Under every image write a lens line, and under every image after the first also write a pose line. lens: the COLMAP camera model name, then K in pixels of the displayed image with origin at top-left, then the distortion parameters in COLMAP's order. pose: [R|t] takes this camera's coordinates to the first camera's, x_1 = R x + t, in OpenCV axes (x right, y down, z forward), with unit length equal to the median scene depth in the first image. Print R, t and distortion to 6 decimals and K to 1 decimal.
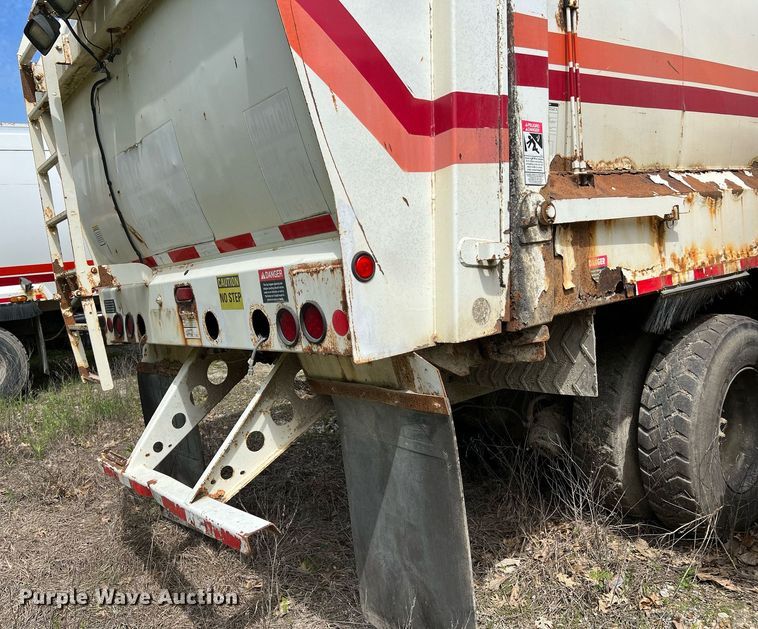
lens RADIAL K [[633.8, 0, 341.1], [0, 633.8, 323.8], [0, 0, 1]] dist [0.040248, -0.053699]
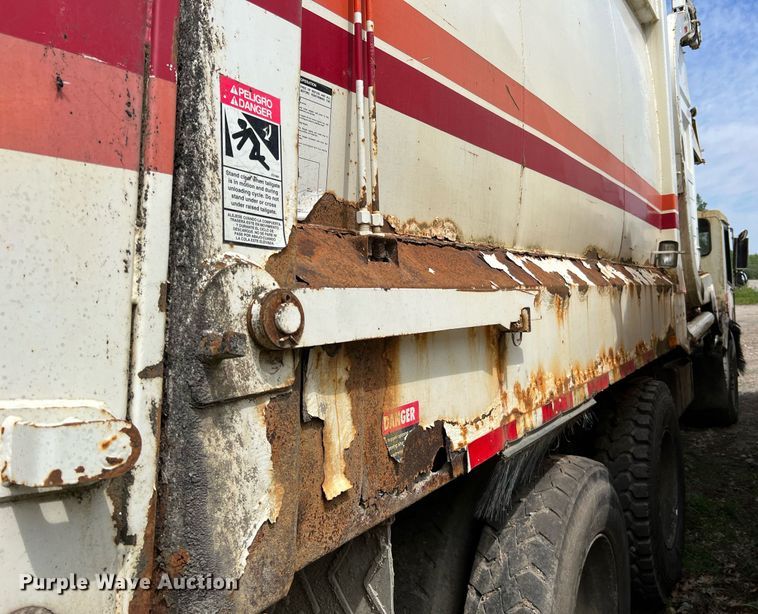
lens RADIAL K [[612.3, 0, 409.6], [0, 612.3, 307.5], [0, 0, 1]] dist [0.041703, -0.001698]
pose [[0.924500, 0.064162, 0.375743, 0.233055], [-0.018448, 0.992108, -0.124024, -0.124838], [-0.380735, 0.107729, 0.918387, 0.572593]]
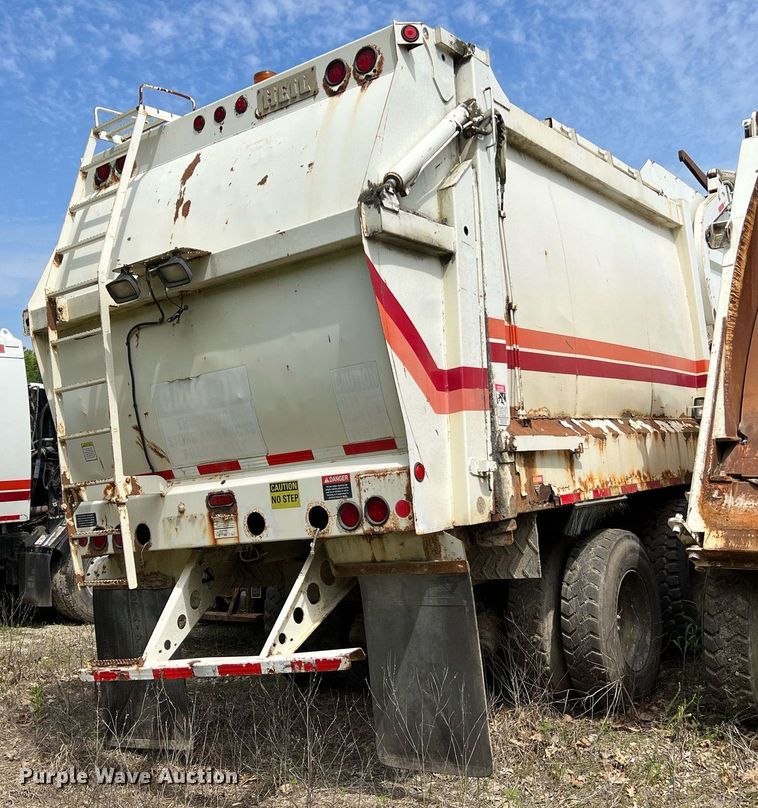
lens RADIAL K [[938.1, 0, 352.0], [0, 938.1, 417.0], [0, 0, 1]] dist [0.174578, -0.530132]
pose [[0.953671, 0.046237, 0.297277, -0.647948], [0.014704, 0.979775, -0.199559, 0.187240], [-0.300492, 0.194685, 0.933704, -0.905175]]
